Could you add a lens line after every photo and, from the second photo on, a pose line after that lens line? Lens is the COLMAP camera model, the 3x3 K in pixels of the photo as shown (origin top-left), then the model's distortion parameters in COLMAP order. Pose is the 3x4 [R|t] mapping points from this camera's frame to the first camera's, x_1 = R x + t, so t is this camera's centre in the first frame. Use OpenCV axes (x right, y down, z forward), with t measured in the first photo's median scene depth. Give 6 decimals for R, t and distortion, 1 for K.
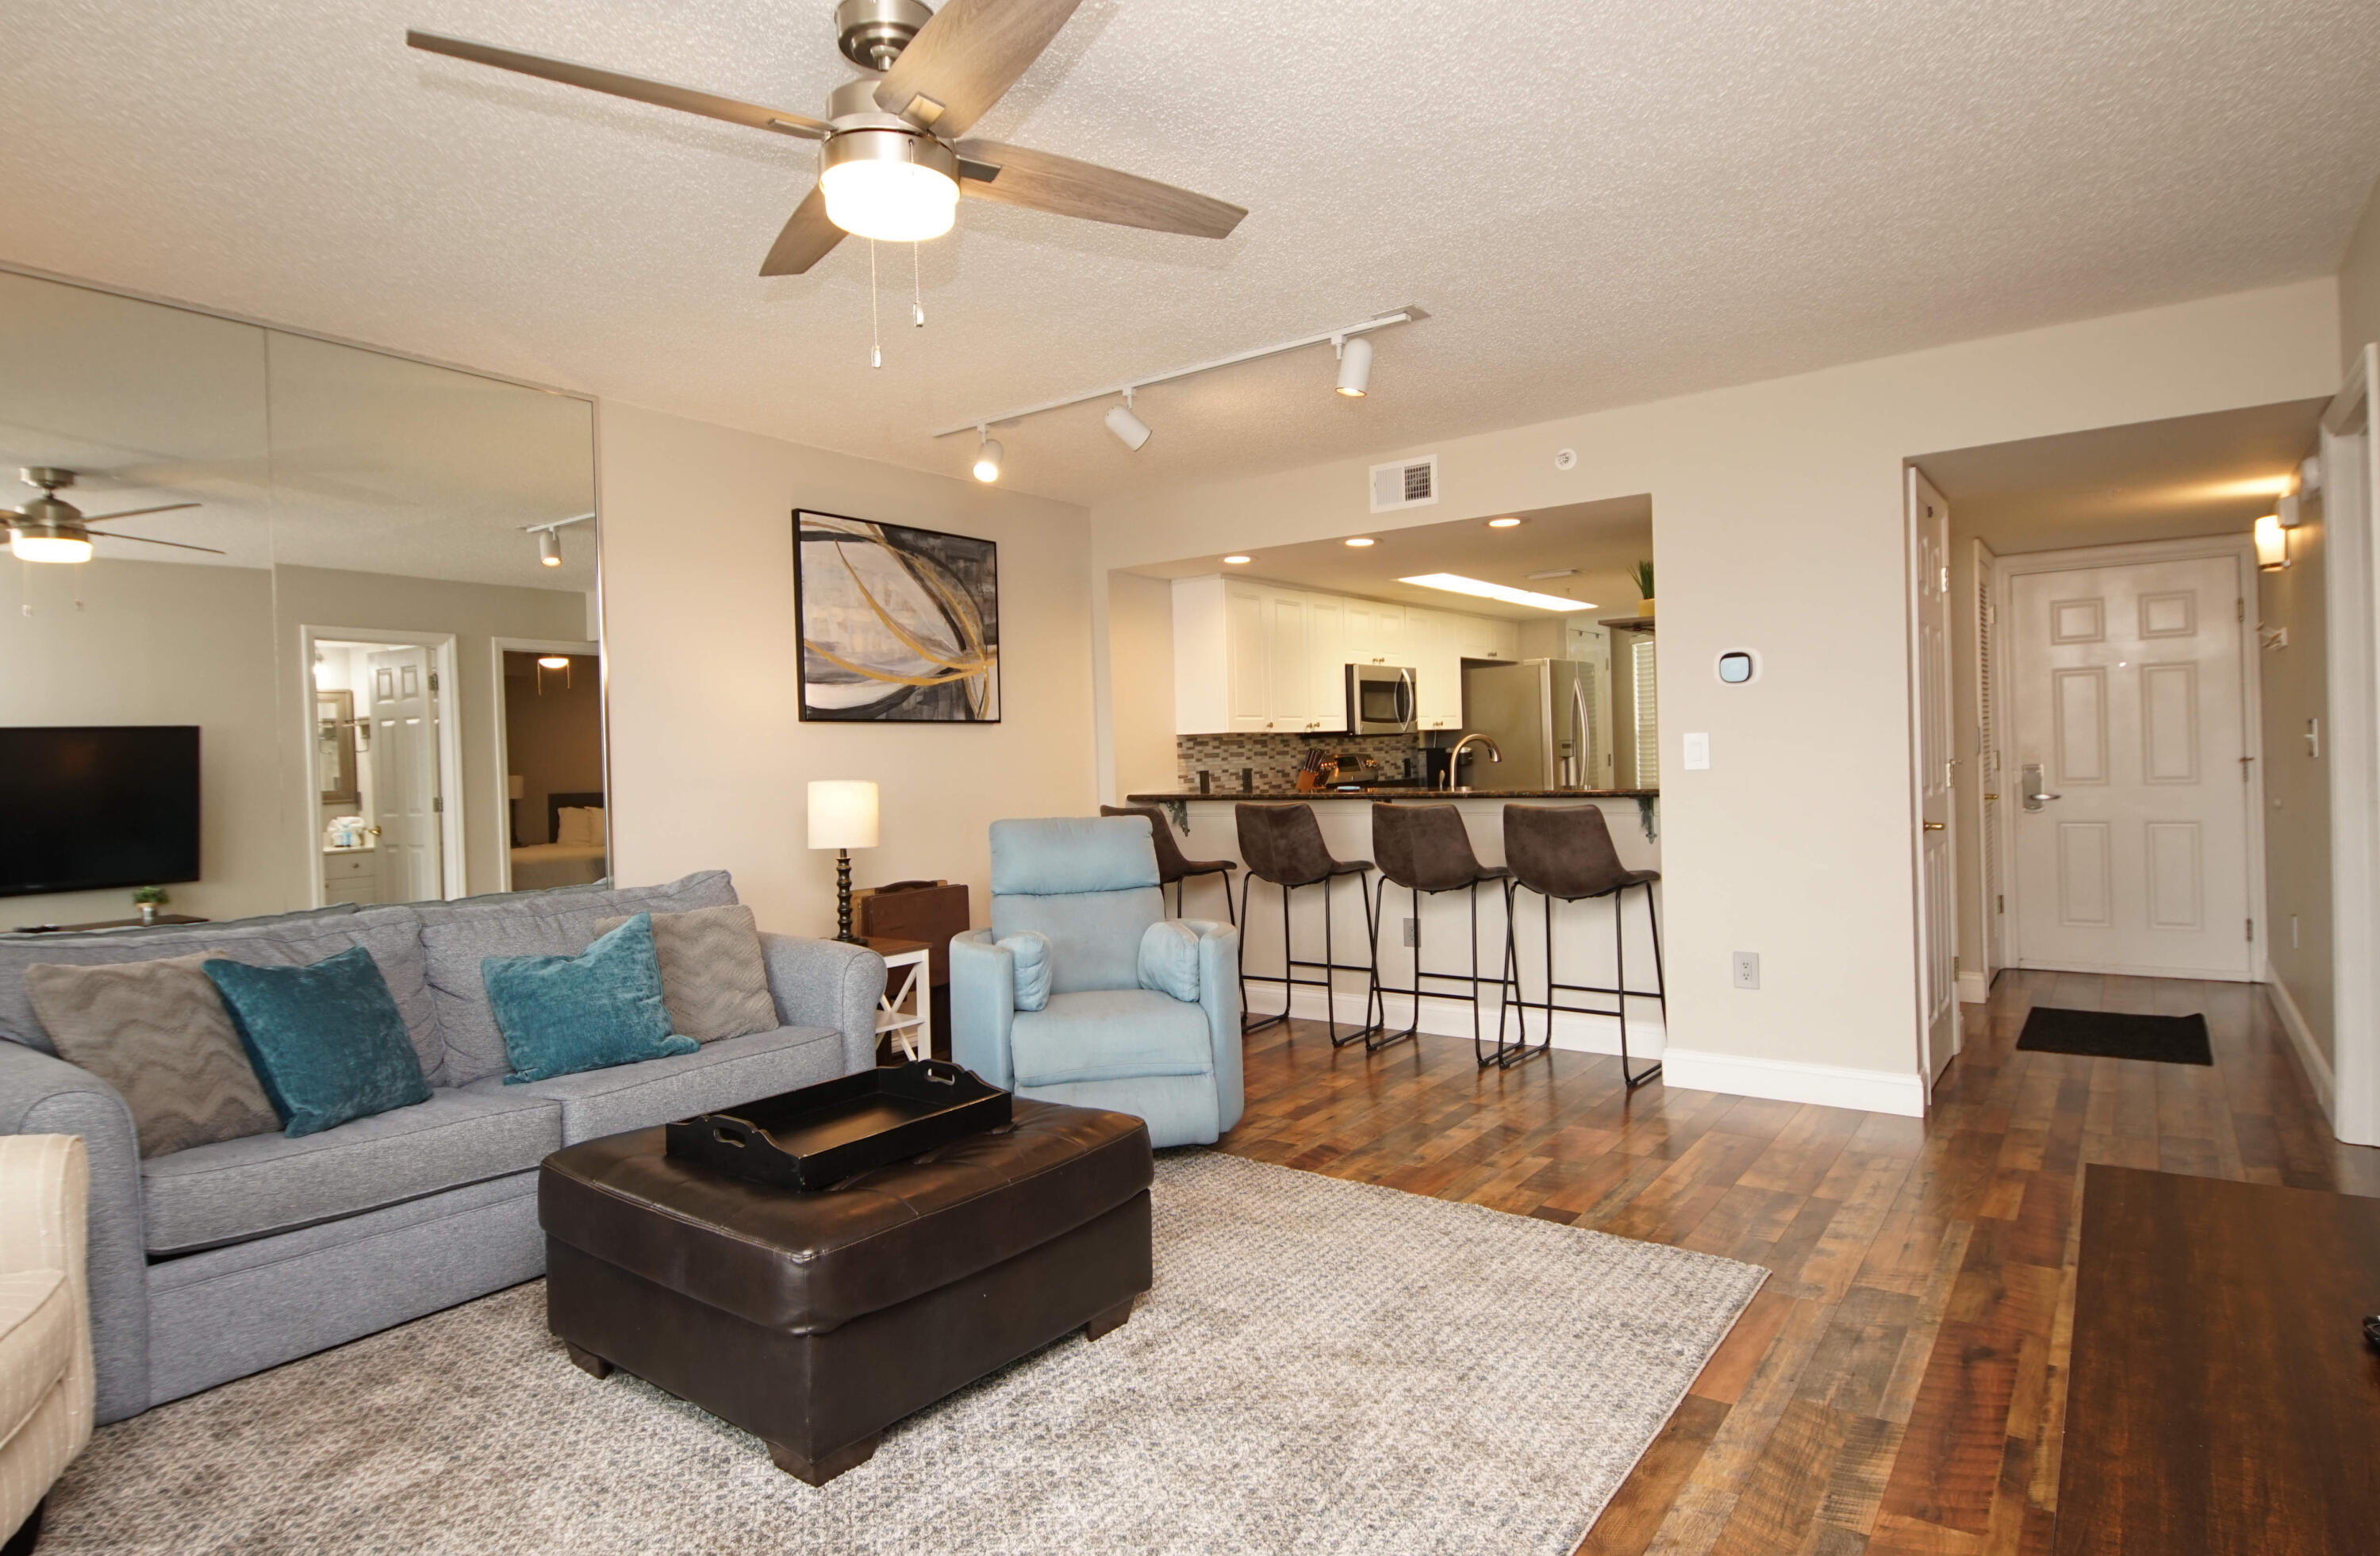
lens RADIAL K [[1317.9, 0, 1172.3], [0, 1317.9, 775.6], [0, 0, 1]] dist [0.031374, -0.032542]
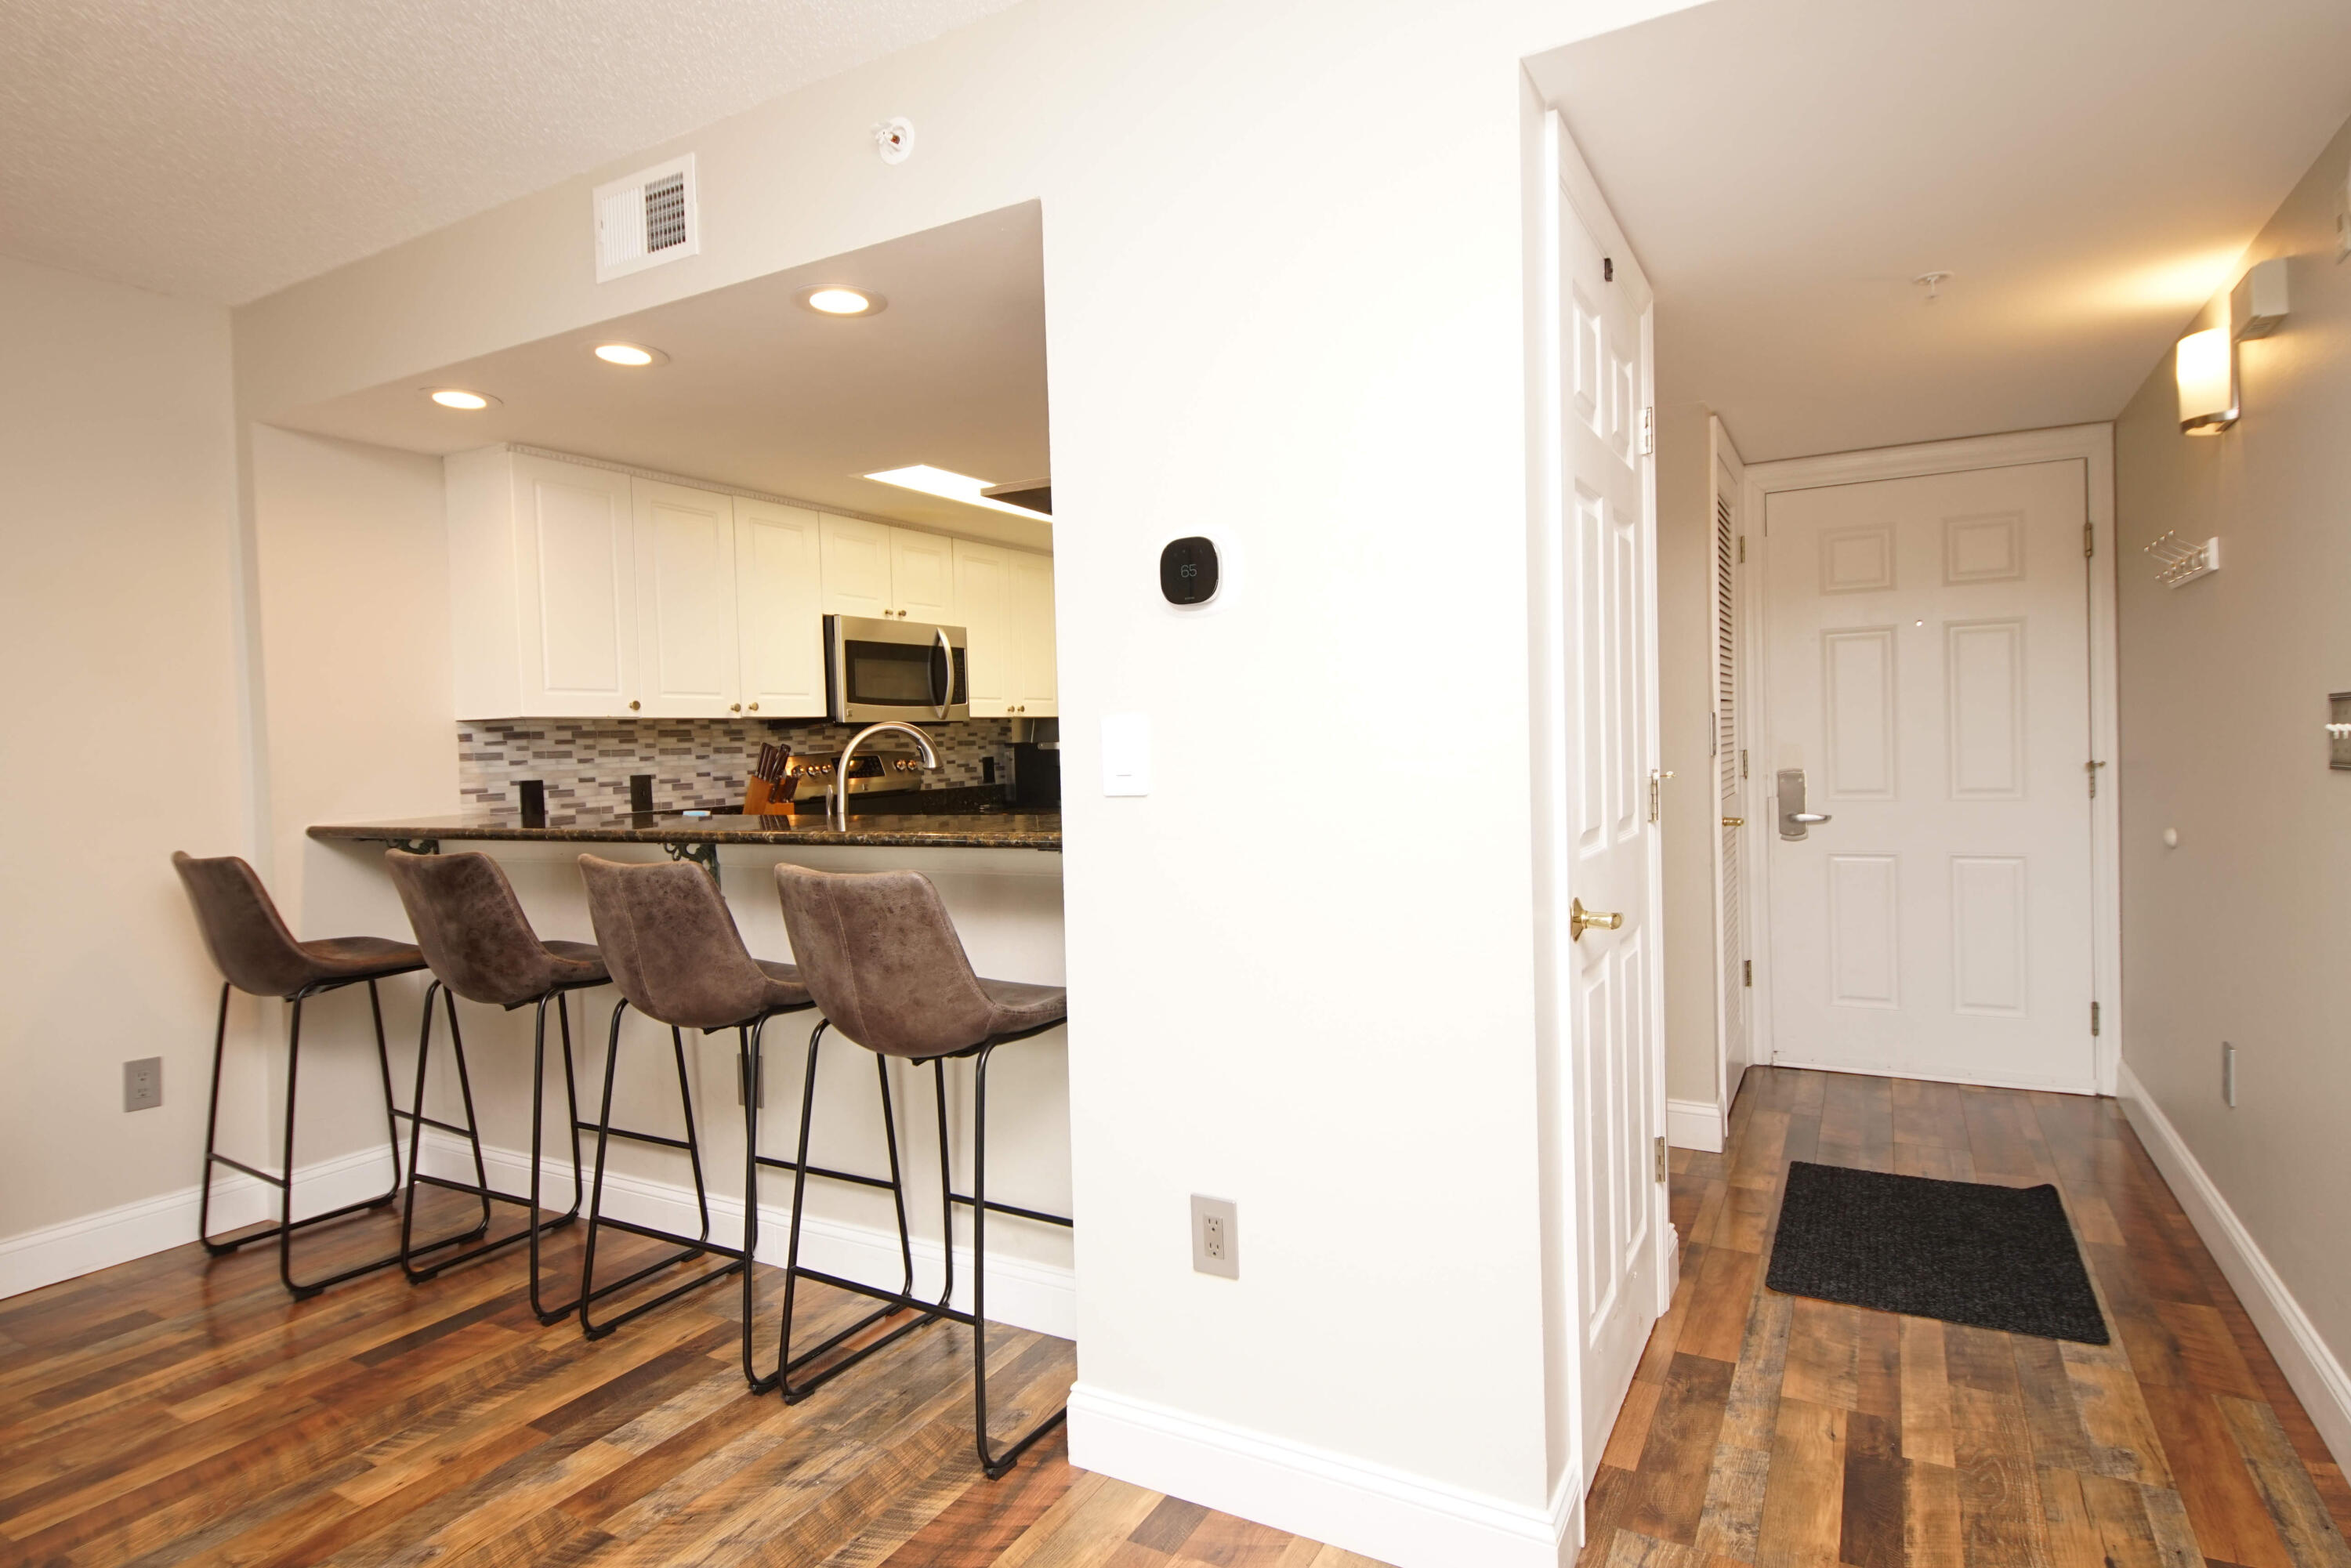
lens RADIAL K [[1273.1, 0, 1157.9], [0, 1273.1, 778.0], [0, 0, 1]] dist [0.030693, -0.032329]
pose [[0.993129, -0.000651, 0.117024, 0.261547], [-0.000541, 0.999948, 0.010150, -0.011648], [-0.117024, -0.010144, 0.993077, 0.407809]]
